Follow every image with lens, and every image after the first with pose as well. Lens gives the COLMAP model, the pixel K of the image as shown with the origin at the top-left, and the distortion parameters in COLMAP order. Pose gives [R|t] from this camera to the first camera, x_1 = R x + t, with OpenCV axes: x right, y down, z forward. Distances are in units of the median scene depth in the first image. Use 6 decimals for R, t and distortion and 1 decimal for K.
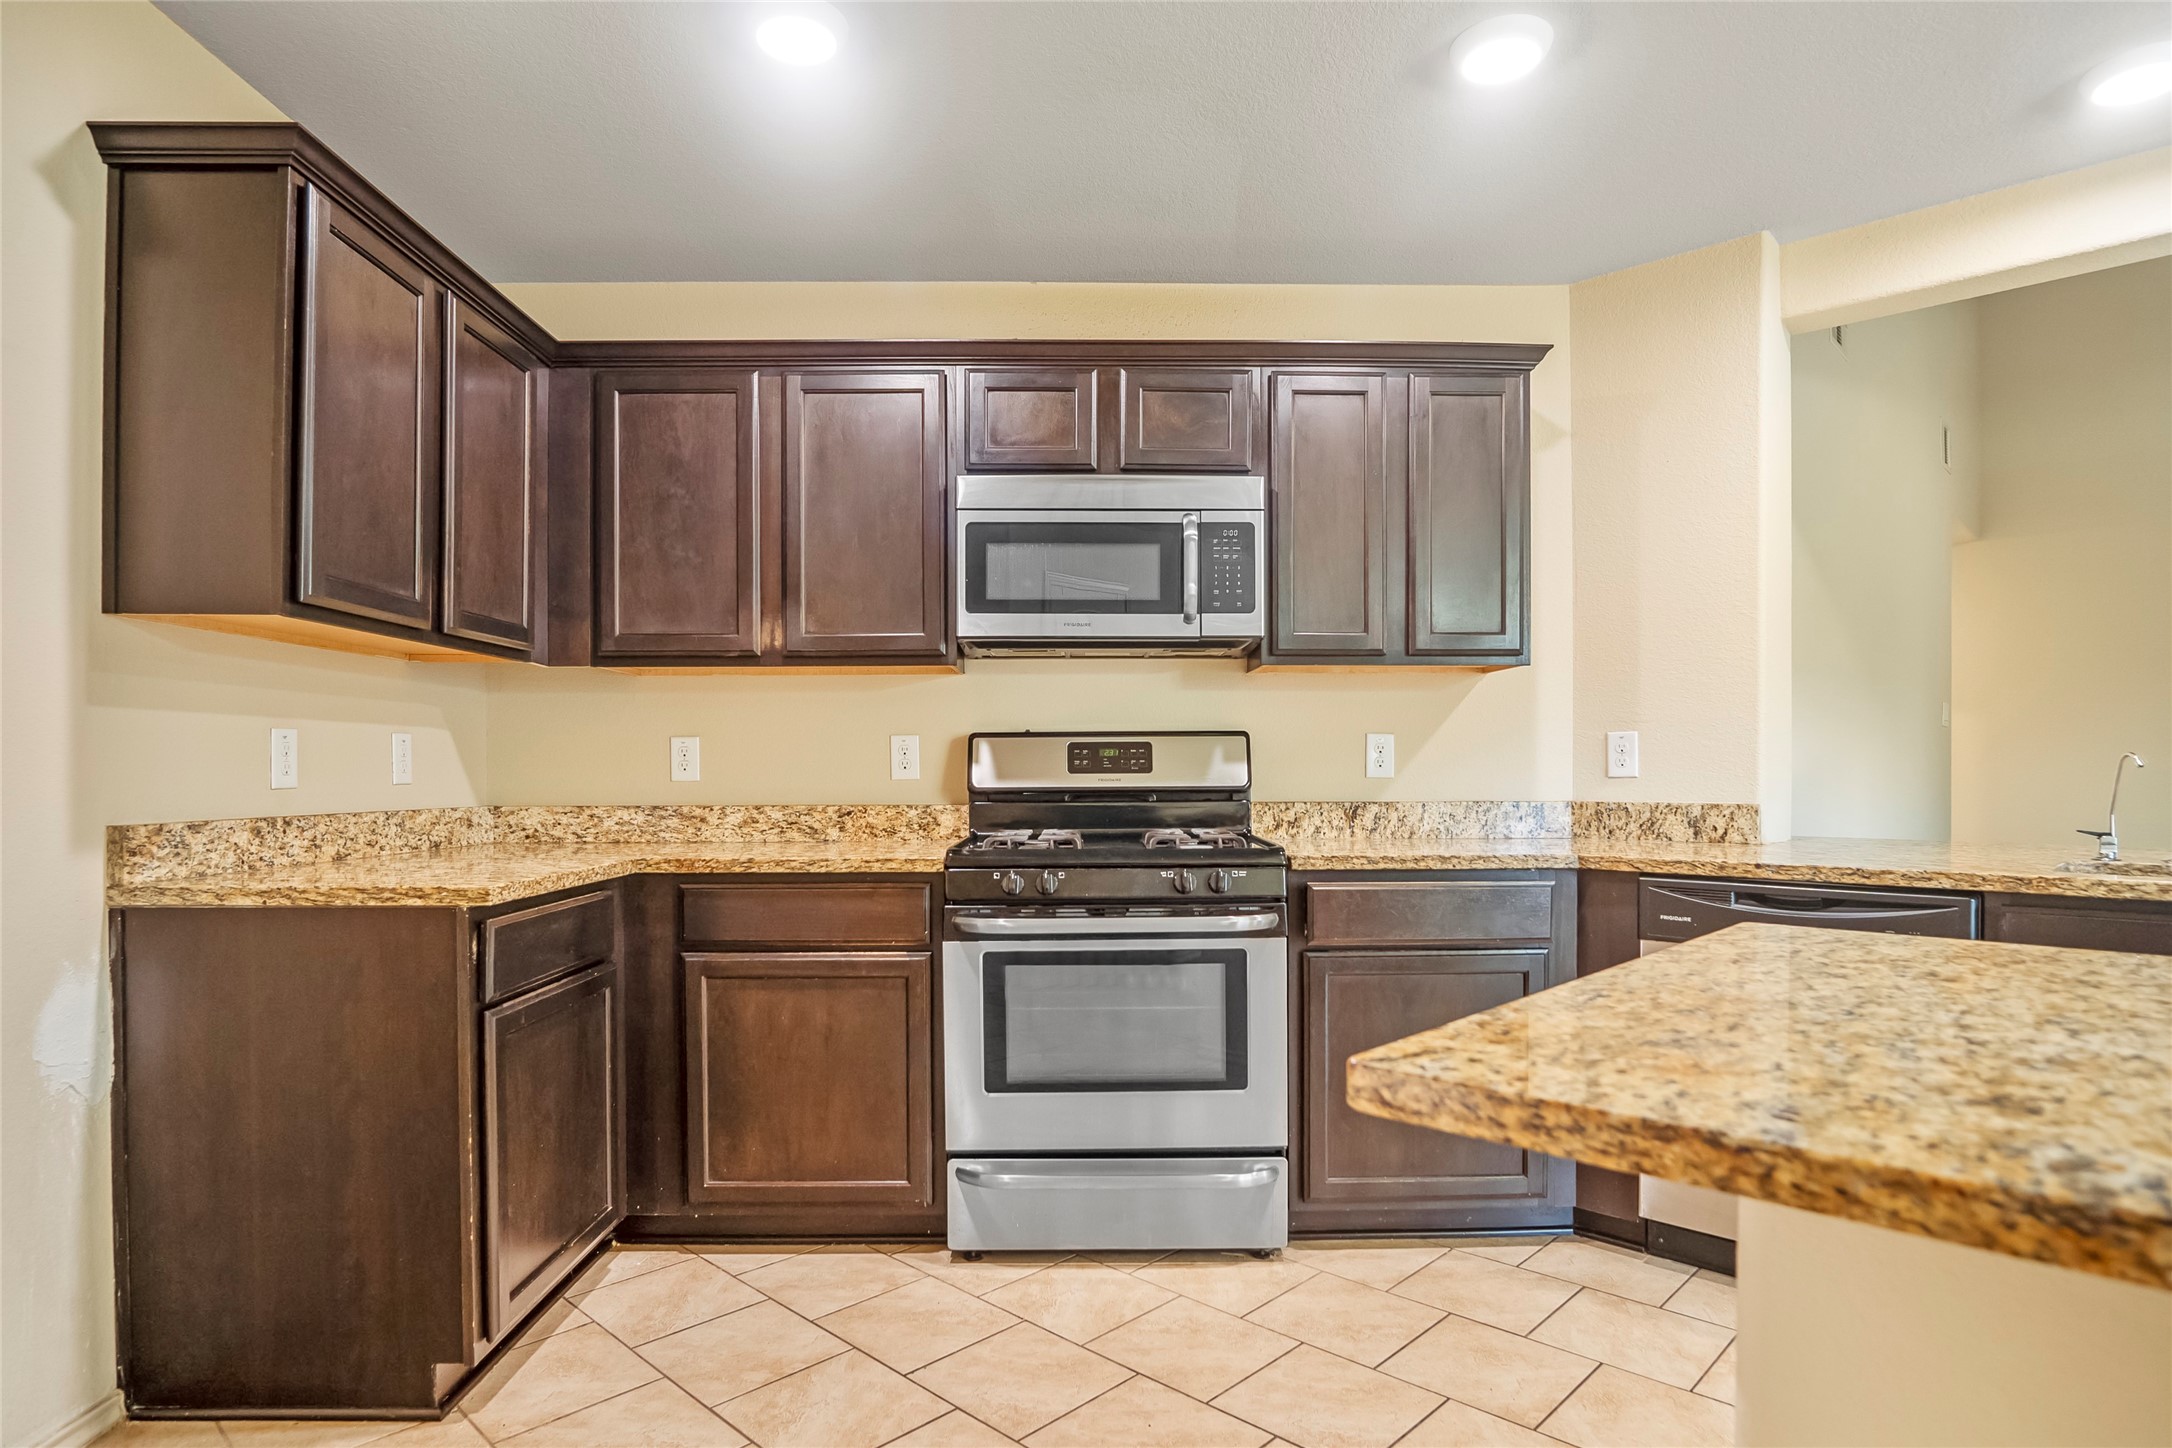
lens RADIAL K [[1179.2, 0, 1088.3], [0, 1179.2, 768.9], [0, 0, 1]] dist [-0.026210, 0.000973]
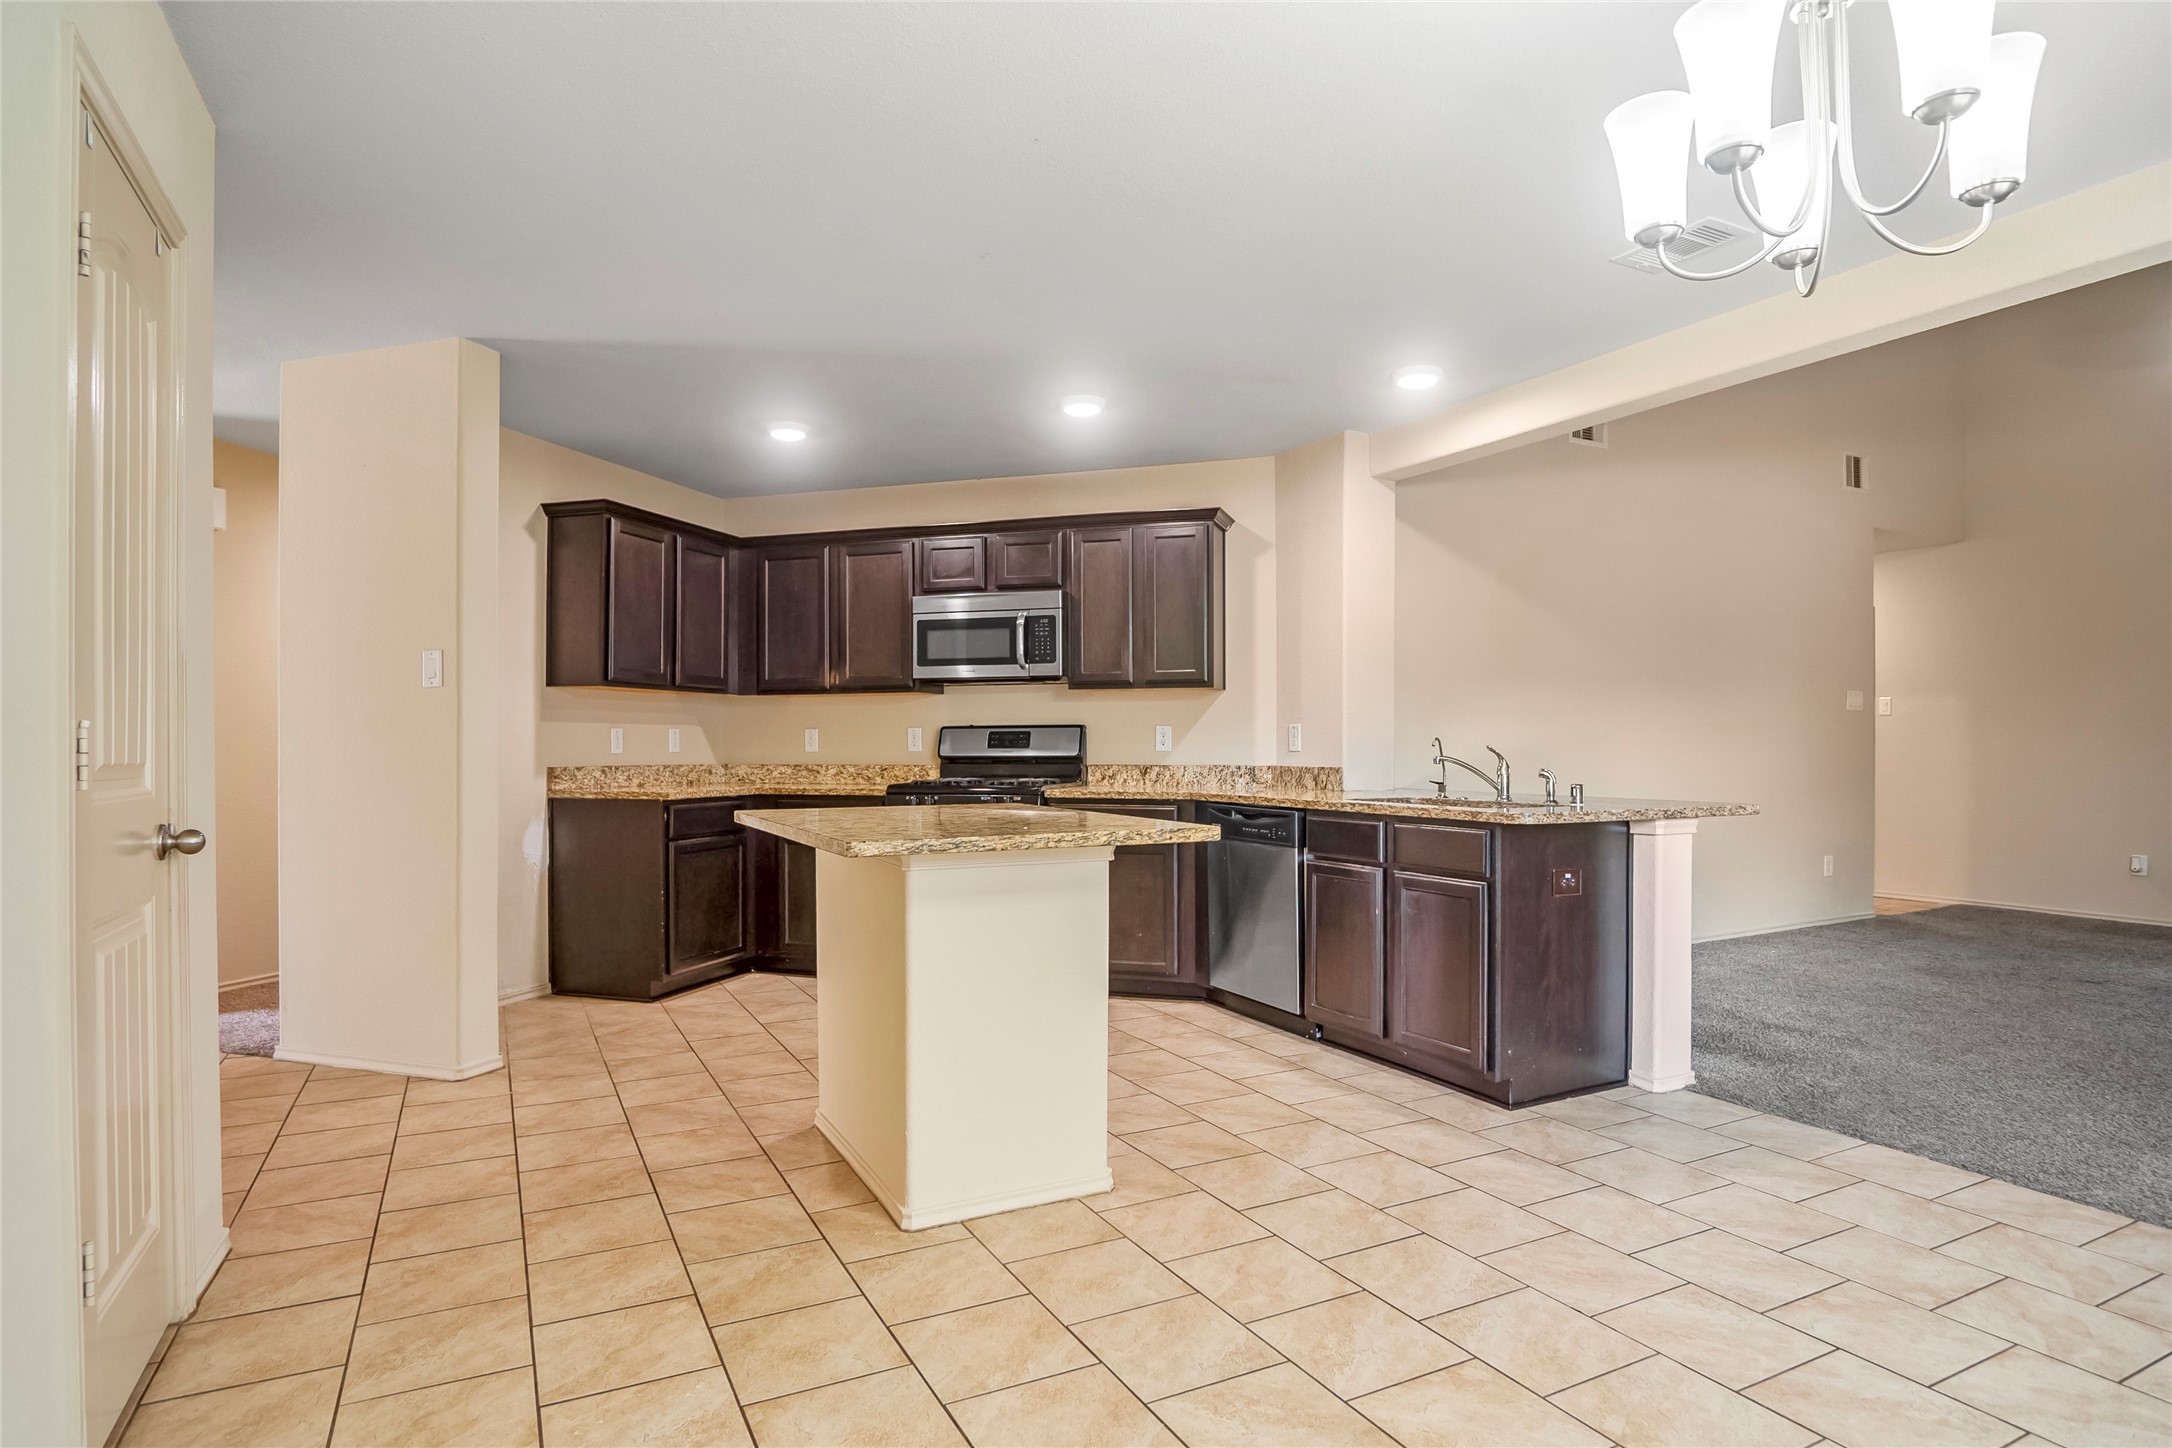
lens RADIAL K [[1174.8, 0, 1093.4], [0, 1174.8, 747.7], [0, 0, 1]] dist [-0.037538, 0.012499]
pose [[0.948025, 0.001972, -0.318191, 0.791550], [-0.001087, 0.999995, 0.002959, -0.003060], [0.318195, -0.002460, 0.948022, -0.755171]]
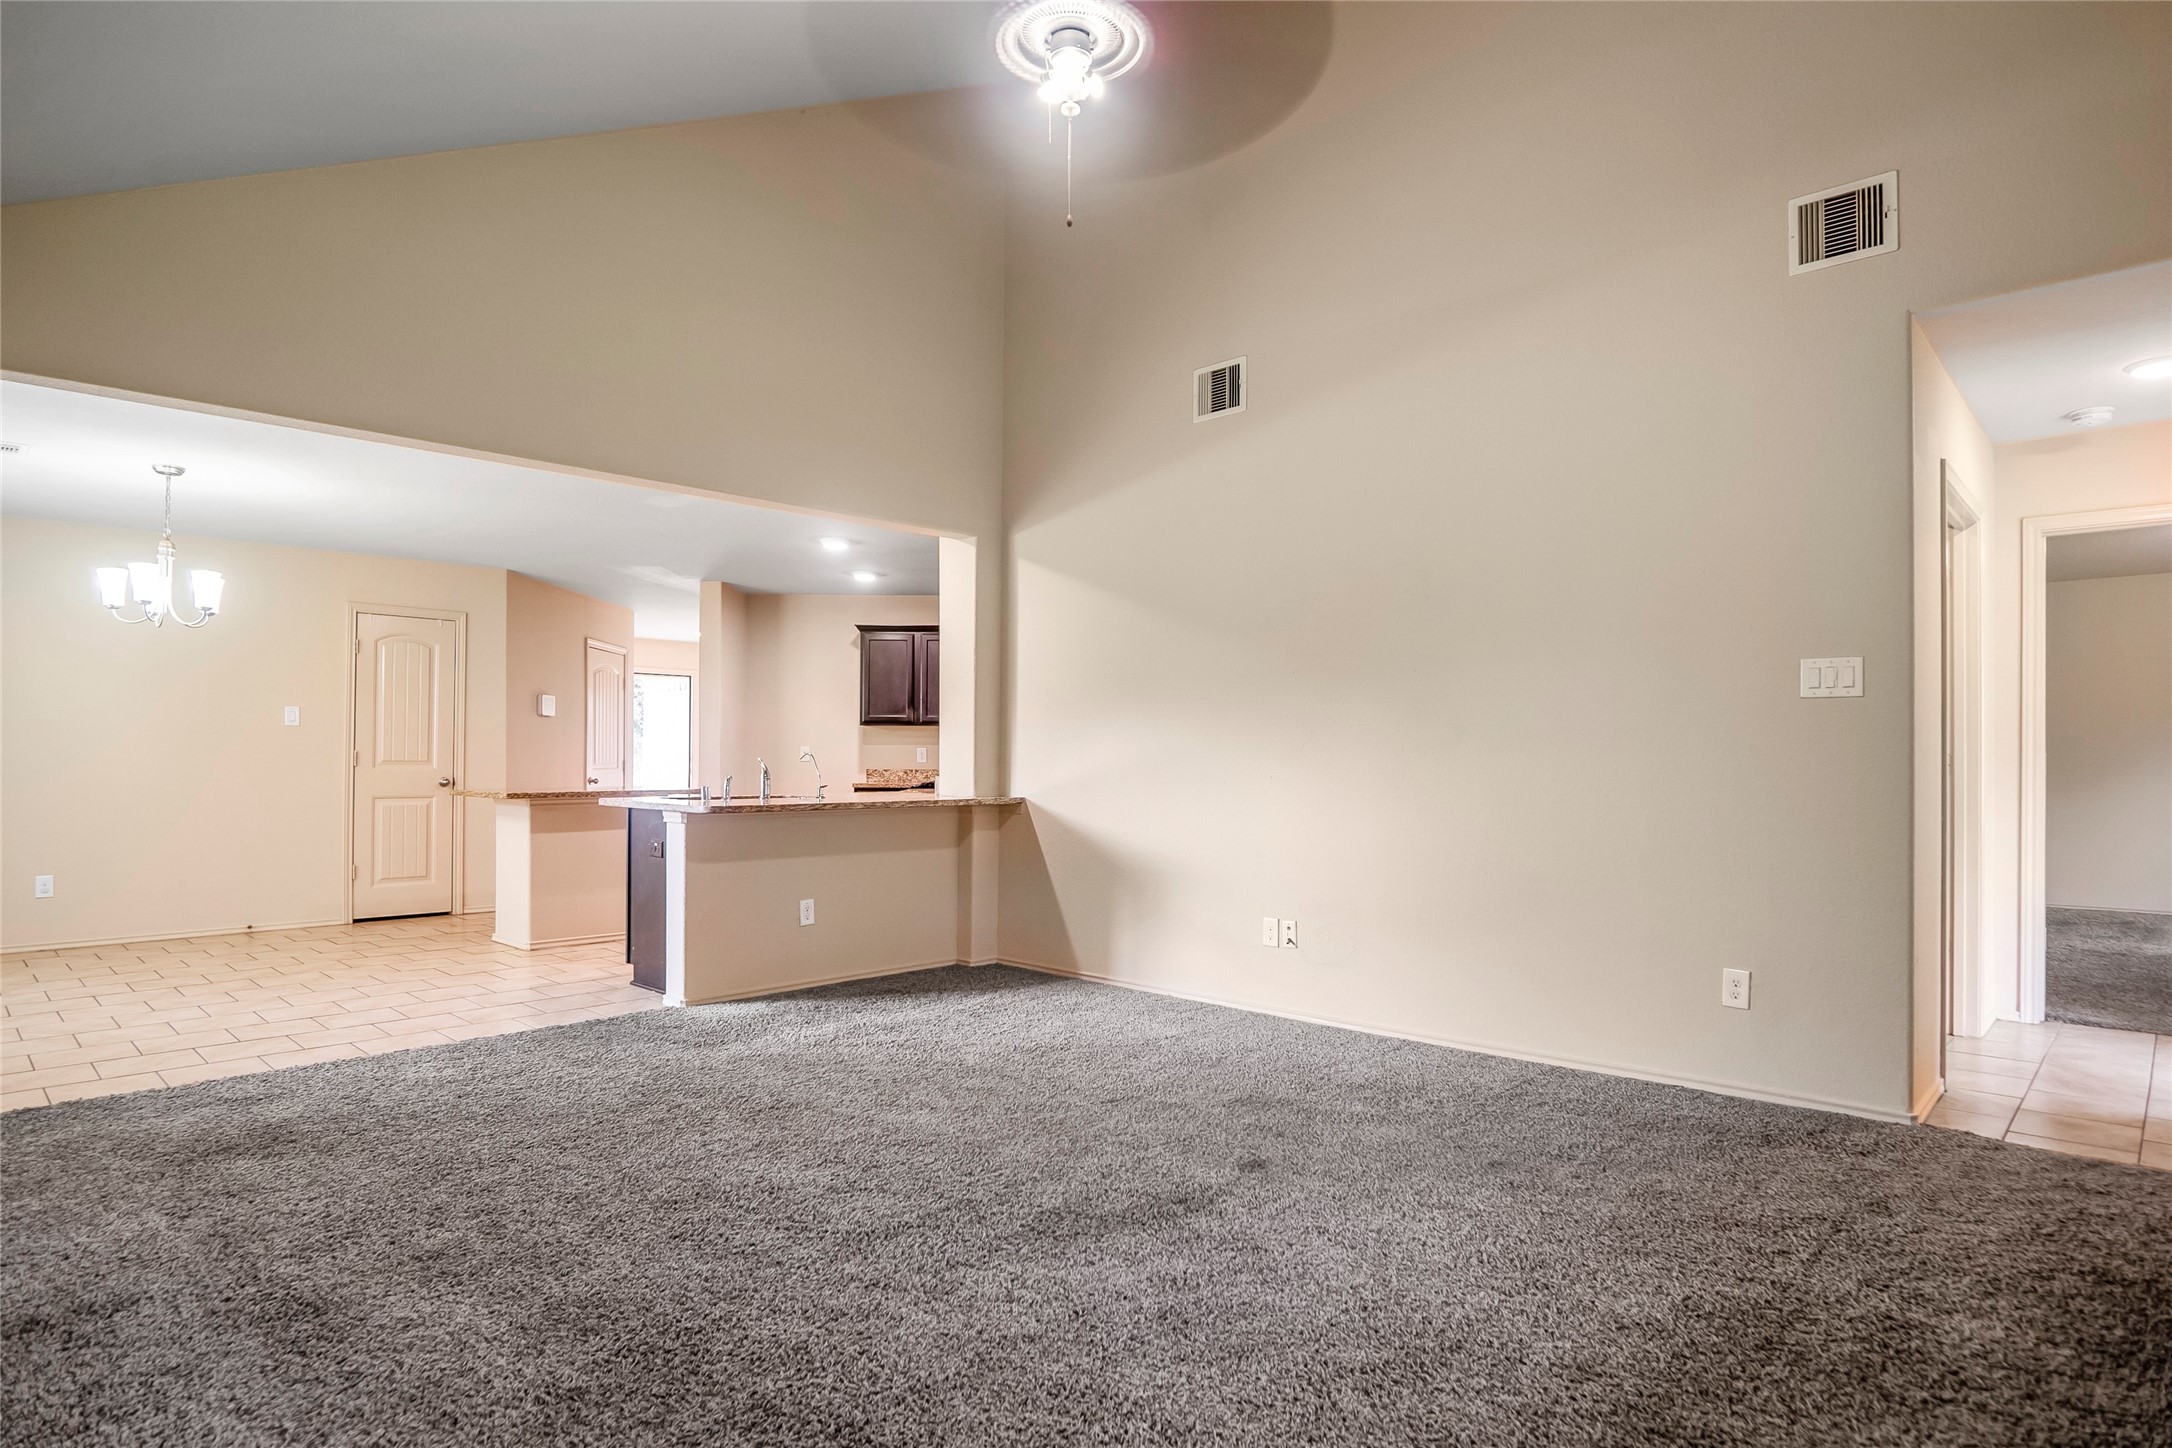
lens RADIAL K [[1174.8, 0, 1093.4], [0, 1174.8, 747.7], [0, 0, 1]] dist [-0.037538, 0.012499]
pose [[0.003515, -0.006624, -0.999972, 2.787145], [-0.003551, 0.999972, -0.006636, -0.010088], [0.999988, 0.003574, 0.003491, 1.305001]]
